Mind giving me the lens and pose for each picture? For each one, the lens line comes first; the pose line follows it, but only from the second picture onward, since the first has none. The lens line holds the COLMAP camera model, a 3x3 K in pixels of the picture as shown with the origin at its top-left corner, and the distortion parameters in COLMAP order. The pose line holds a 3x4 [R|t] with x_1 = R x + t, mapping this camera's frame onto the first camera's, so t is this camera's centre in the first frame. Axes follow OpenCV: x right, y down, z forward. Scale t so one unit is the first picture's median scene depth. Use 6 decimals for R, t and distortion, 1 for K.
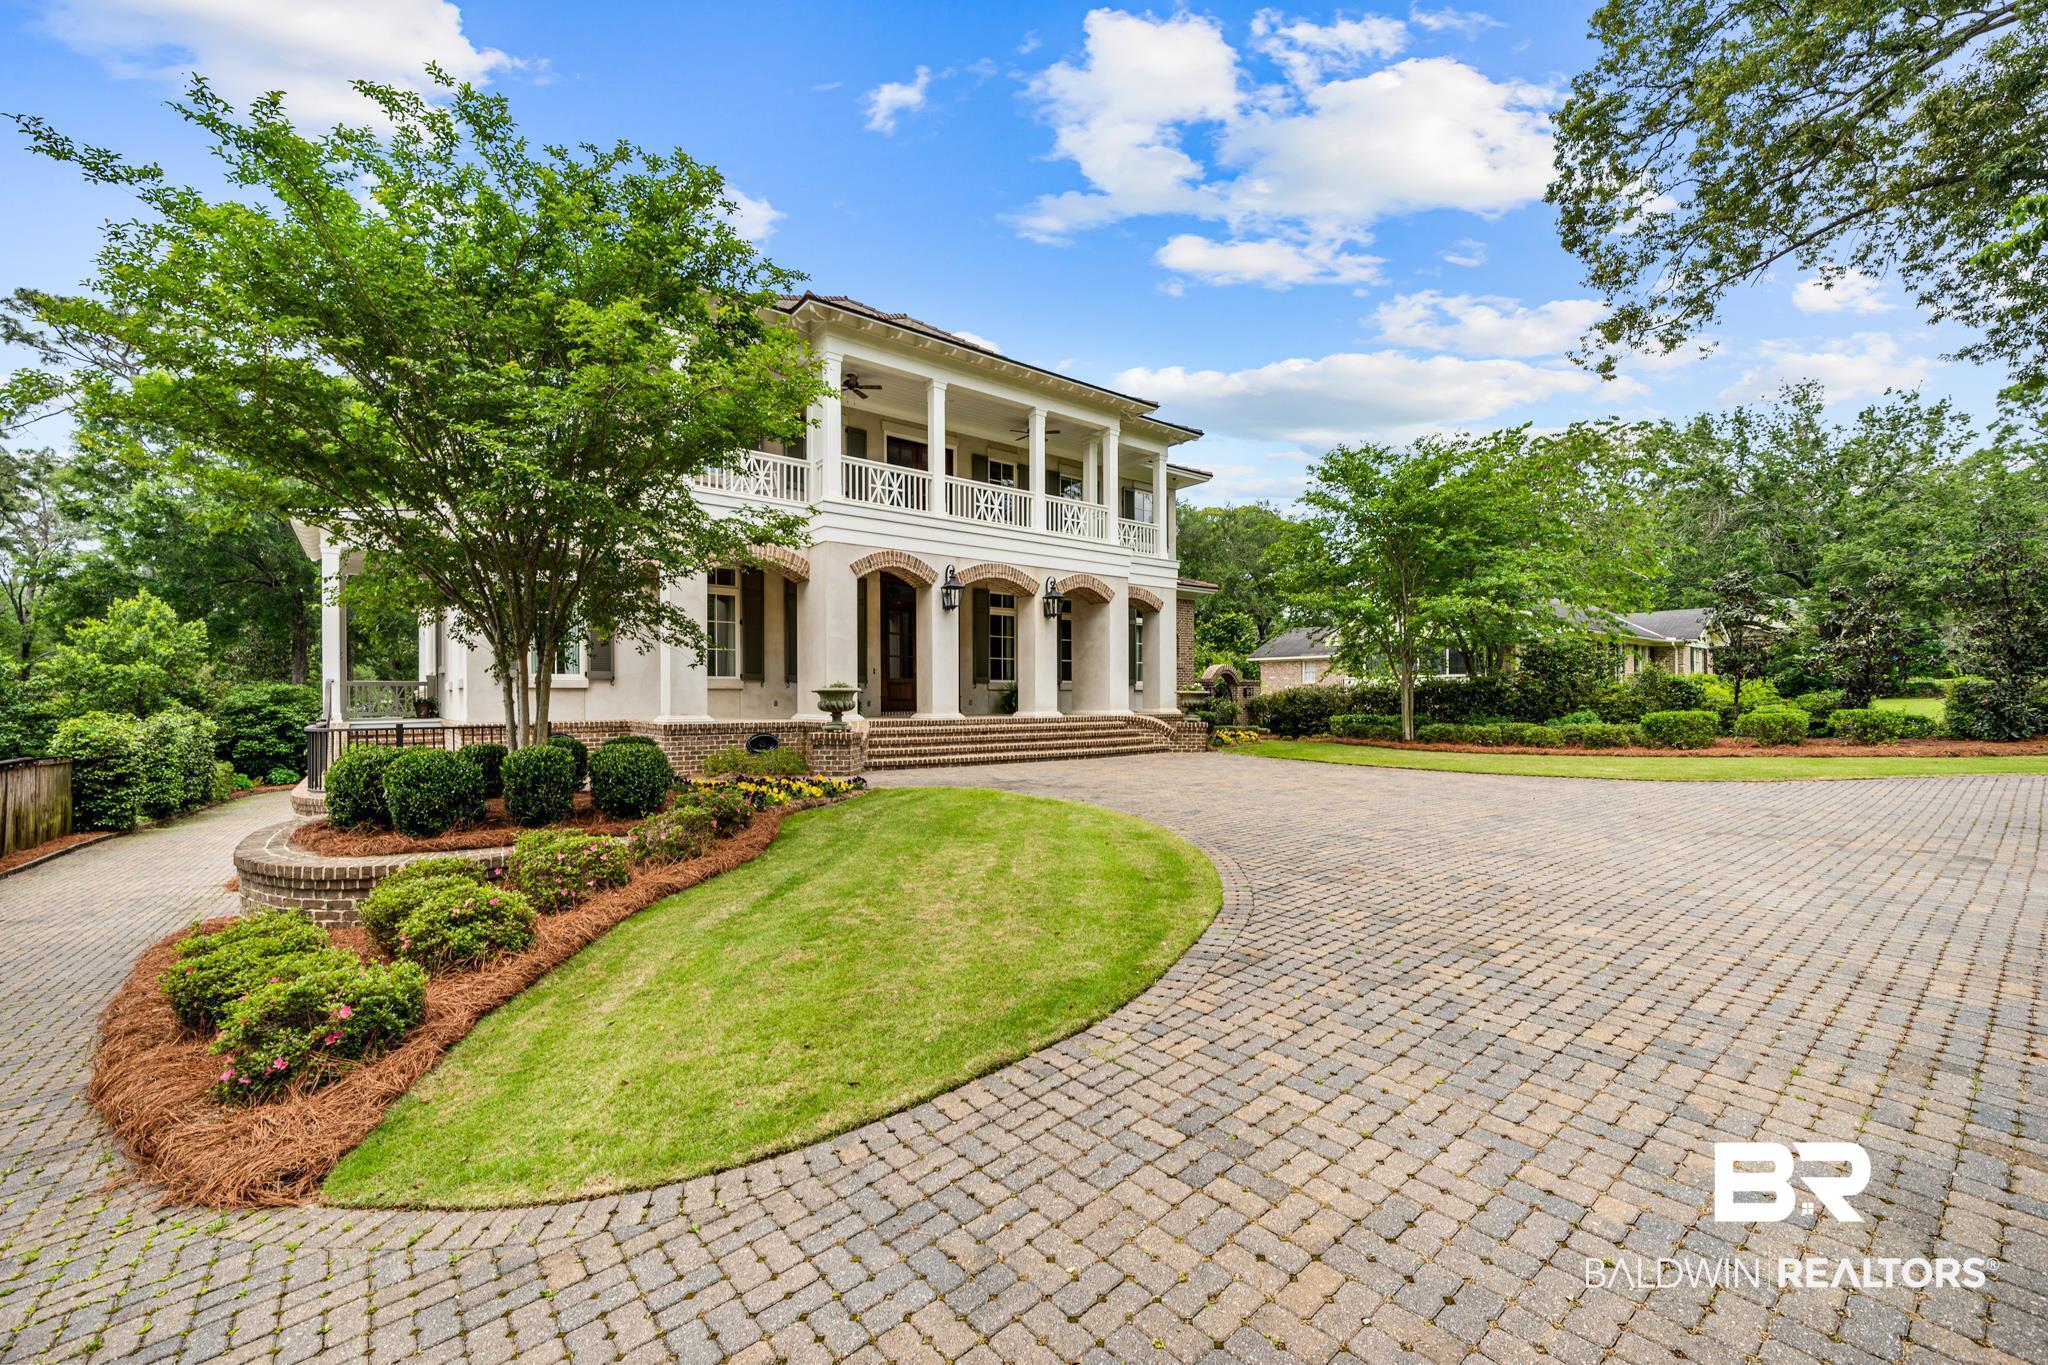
lens RADIAL K [[823.6, 0, 1015.6], [0, 823.6, 691.7], [0, 0, 1]] dist [0.000952, 0.000135]
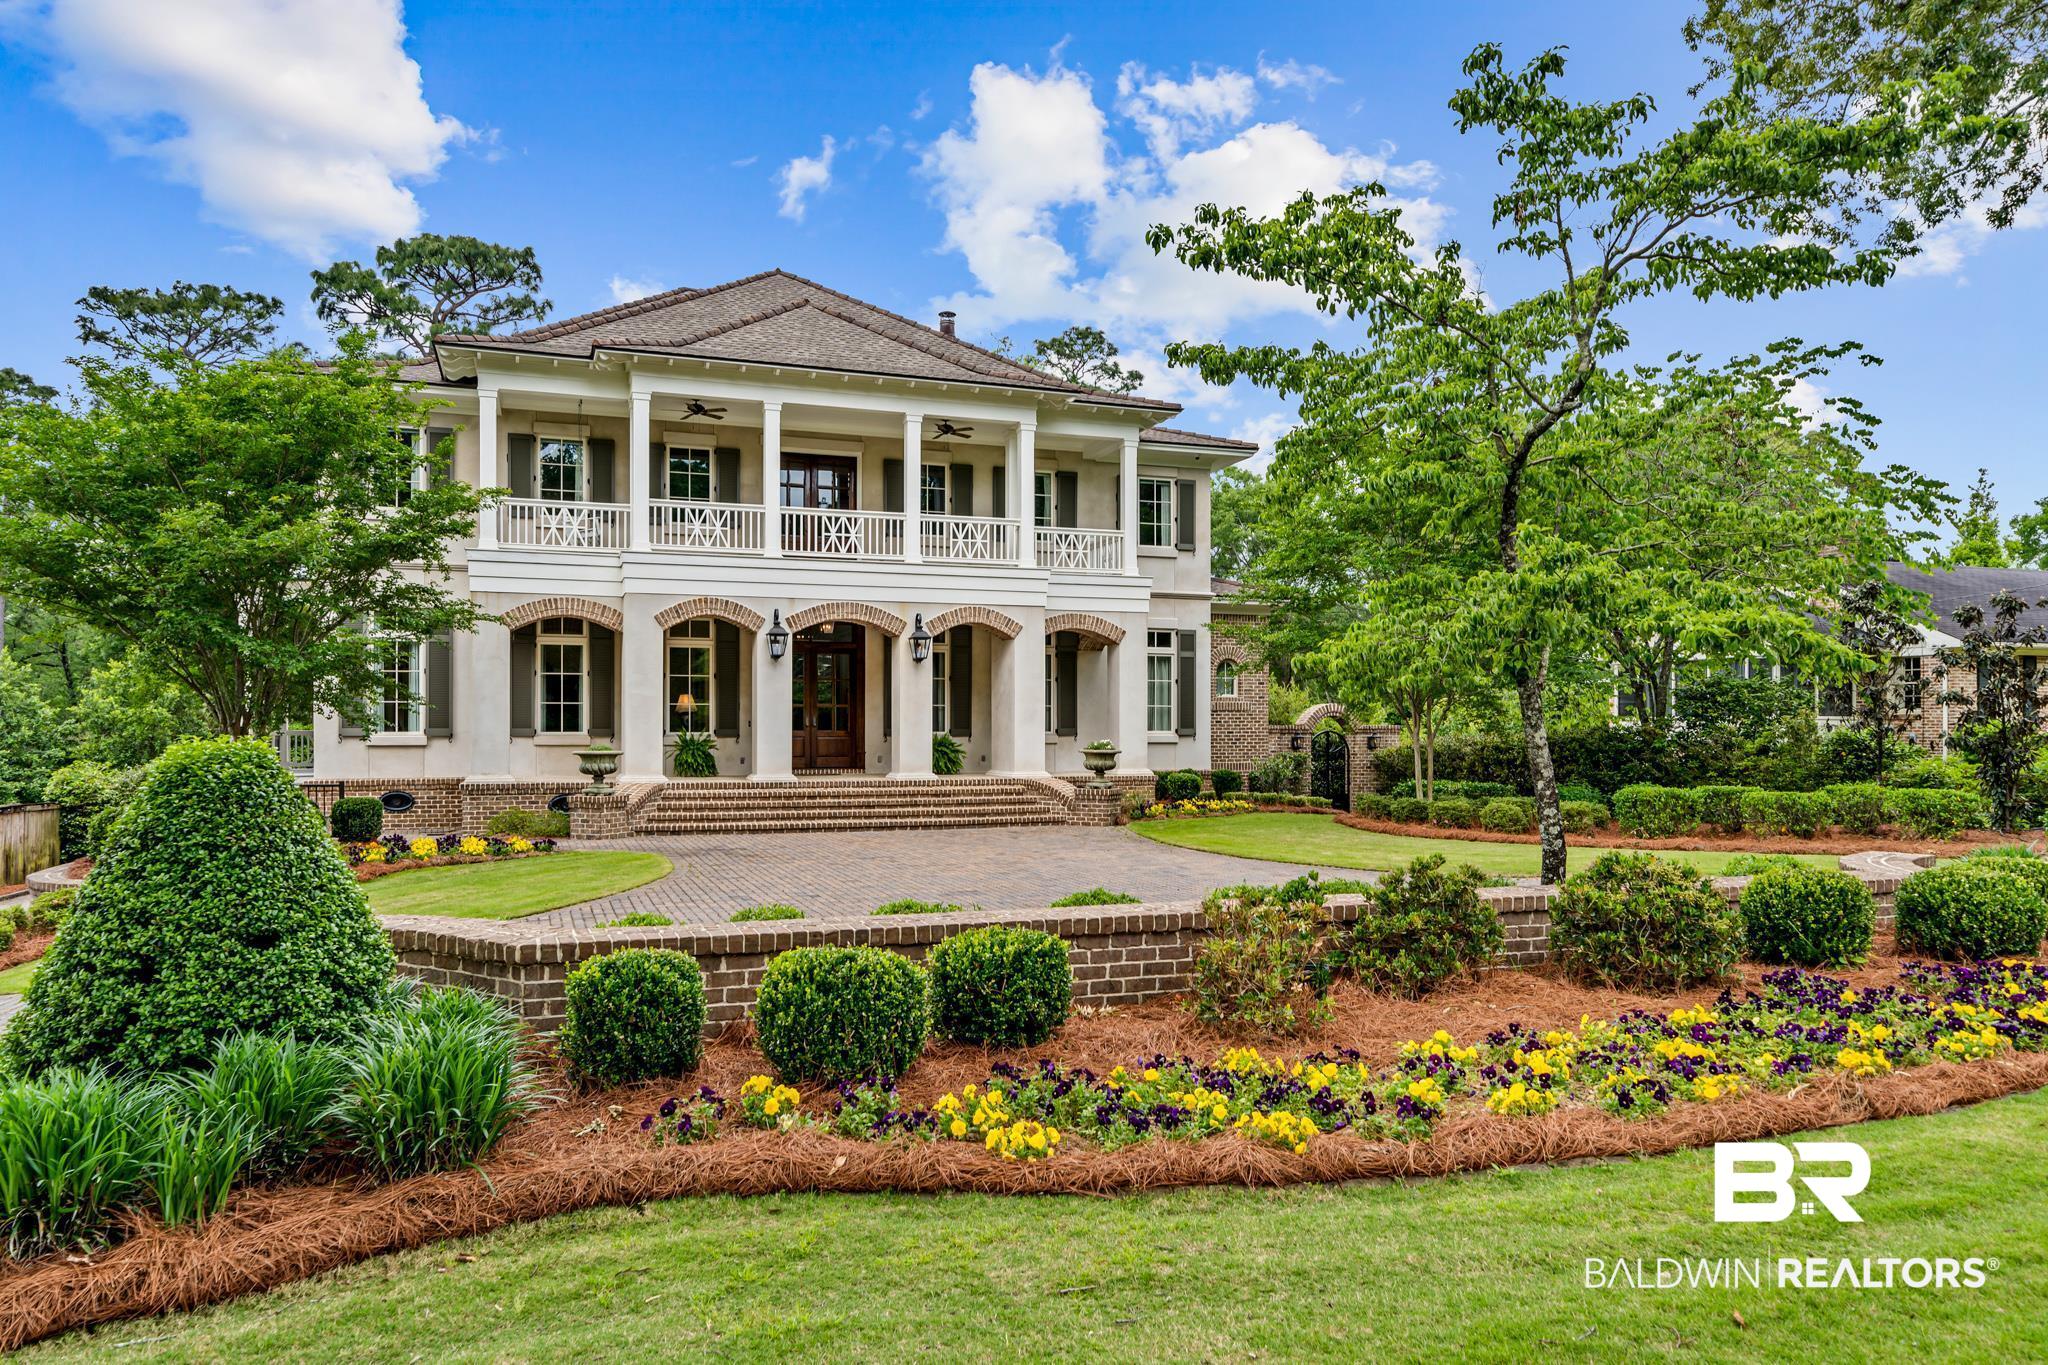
lens RADIAL K [[1339.3, 0, 1021.0], [0, 1339.3, 722.4], [0, 0, 1]] dist [0.001954, 0.001519]
pose [[0.954409, 0.002499, -0.298491, 0.556446], [-0.001804, 0.999995, 0.002603, -0.031864], [0.298496, -0.001946, 0.954409, -0.283592]]
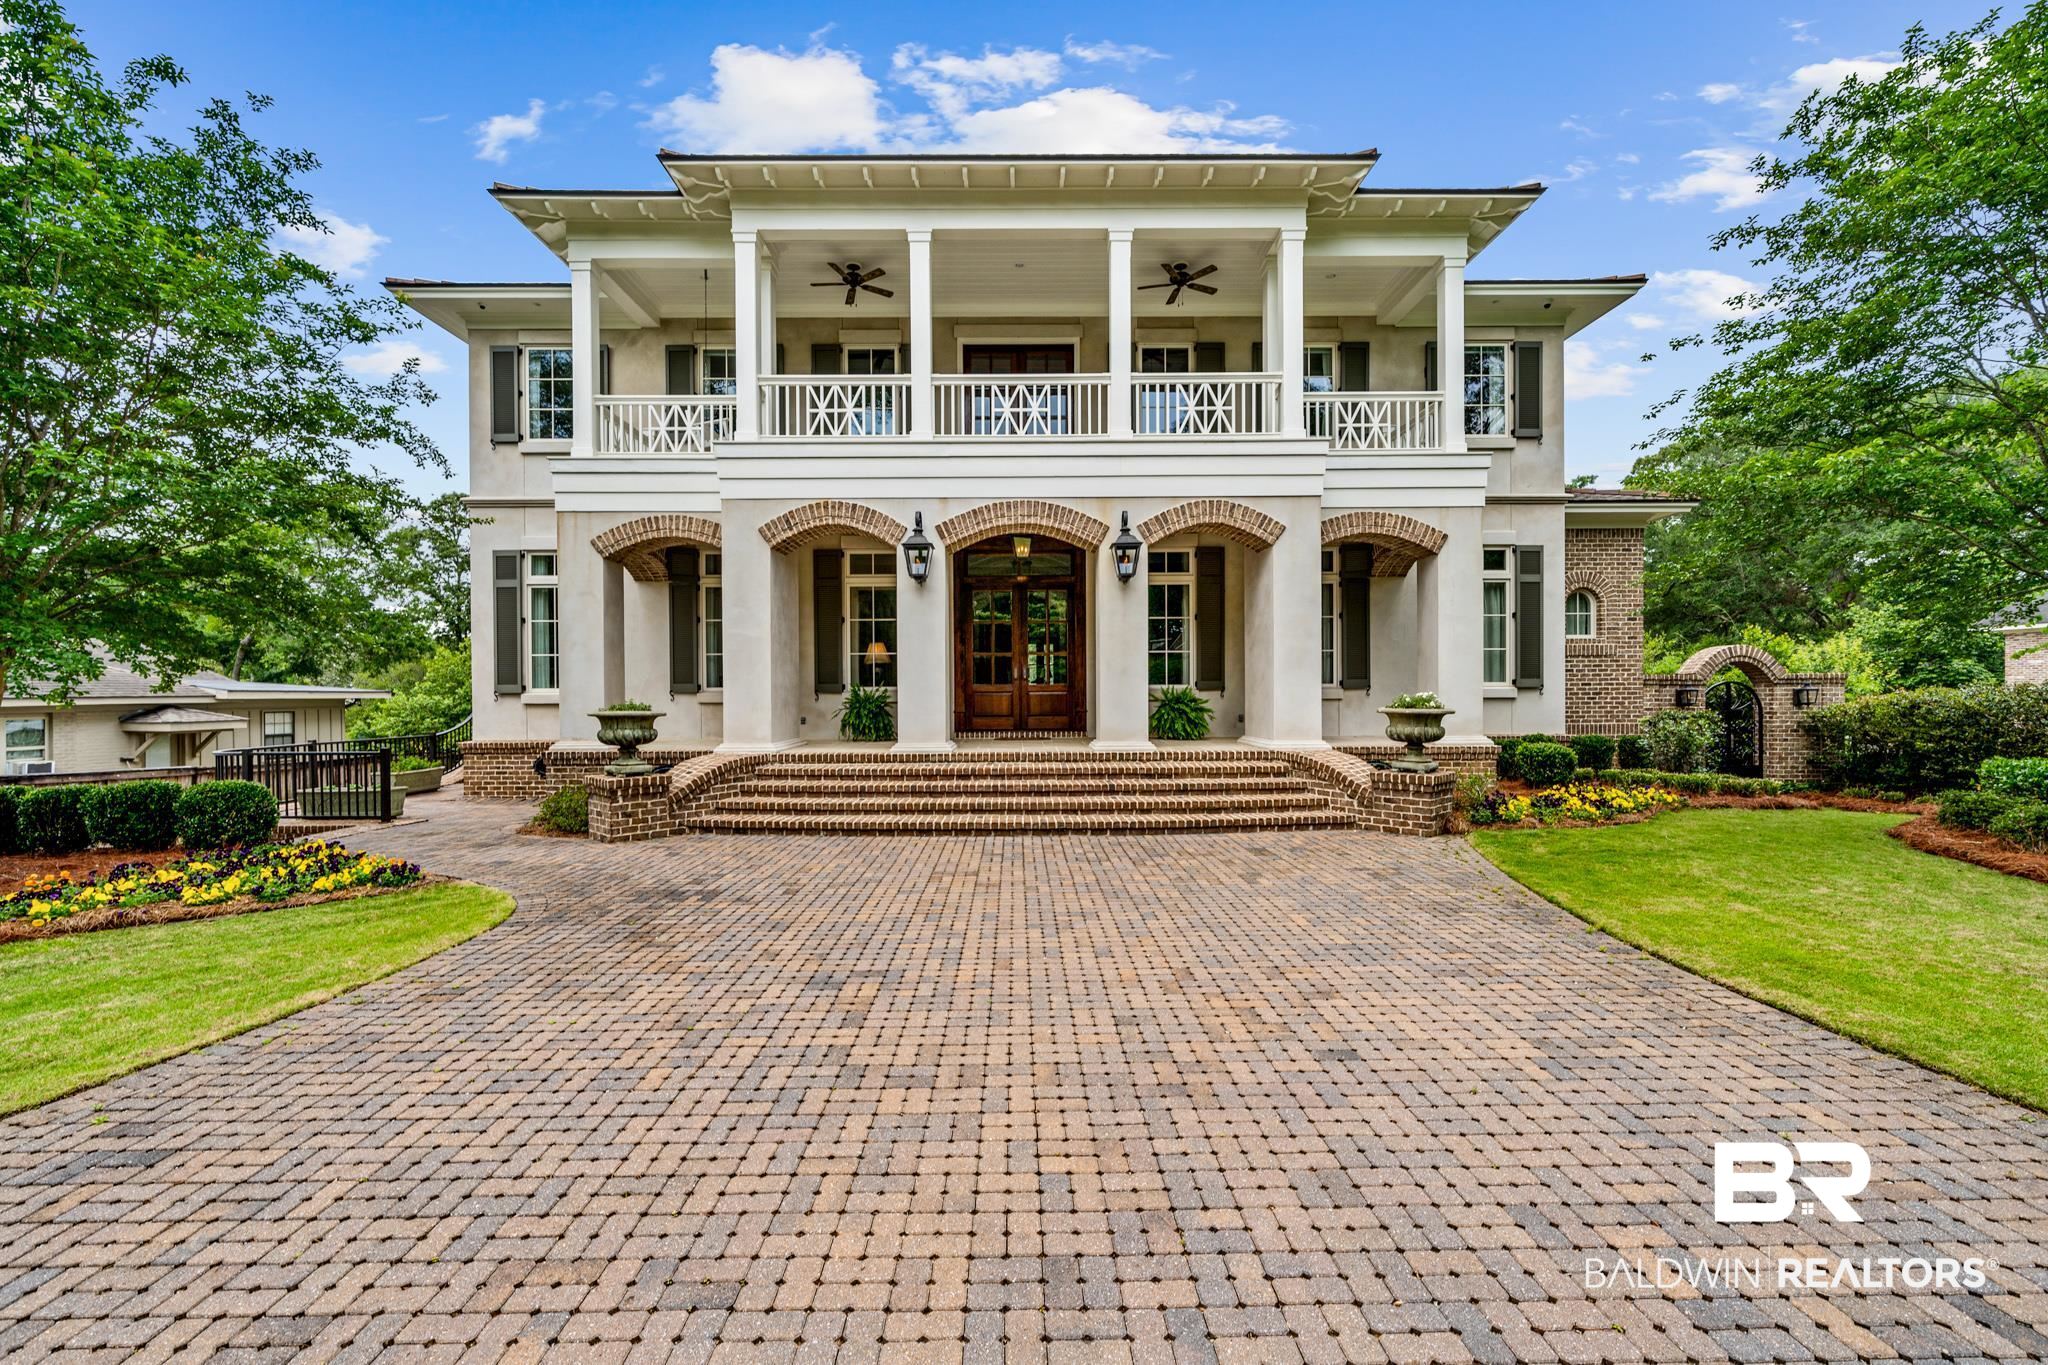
lens RADIAL K [[983.0, 0, 962.3], [0, 983.0, 692.8], [0, 0, 1]] dist [-0.000914, 0.000233]
pose [[0.797290, 0.000318, -0.603596, 0.374775], [0.006485, 0.999938, 0.009092, -0.018157], [0.603561, -0.011163, 0.797238, 0.369791]]
